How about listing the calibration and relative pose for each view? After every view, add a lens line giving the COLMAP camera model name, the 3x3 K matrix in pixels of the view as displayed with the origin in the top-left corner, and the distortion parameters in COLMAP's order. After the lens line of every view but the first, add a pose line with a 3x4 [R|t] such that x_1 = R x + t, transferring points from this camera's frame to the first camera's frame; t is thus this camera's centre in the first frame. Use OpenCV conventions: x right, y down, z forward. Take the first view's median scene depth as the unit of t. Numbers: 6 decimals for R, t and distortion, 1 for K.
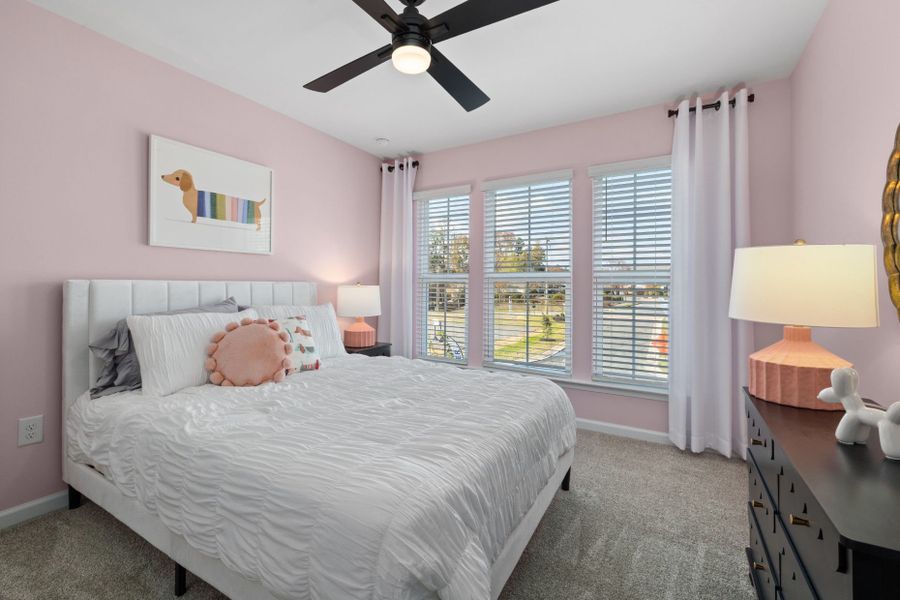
lens RADIAL K [[385.2, 0, 448.7], [0, 385.2, 279.7], [0, 0, 1]] dist [0.015804, 0.000026]
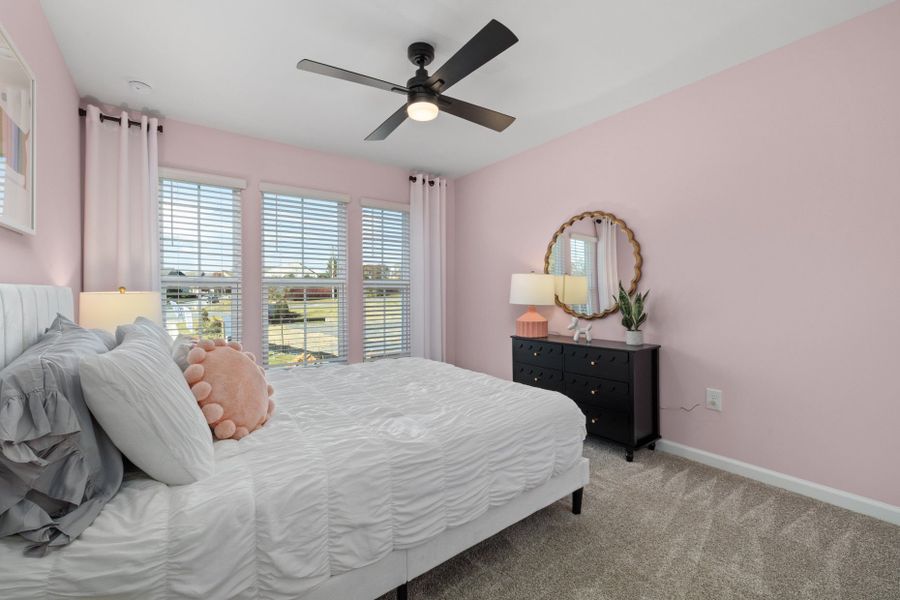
lens RADIAL K [[377.4, 0, 446.7], [0, 377.4, 294.0], [0, 0, 1]] dist [-0.000115, -0.000042]
pose [[0.383980, -0.014309, 0.923231, -0.794737], [0.001150, 0.999887, 0.015019, 0.008719], [-0.923341, -0.004706, 0.383953, 0.308947]]
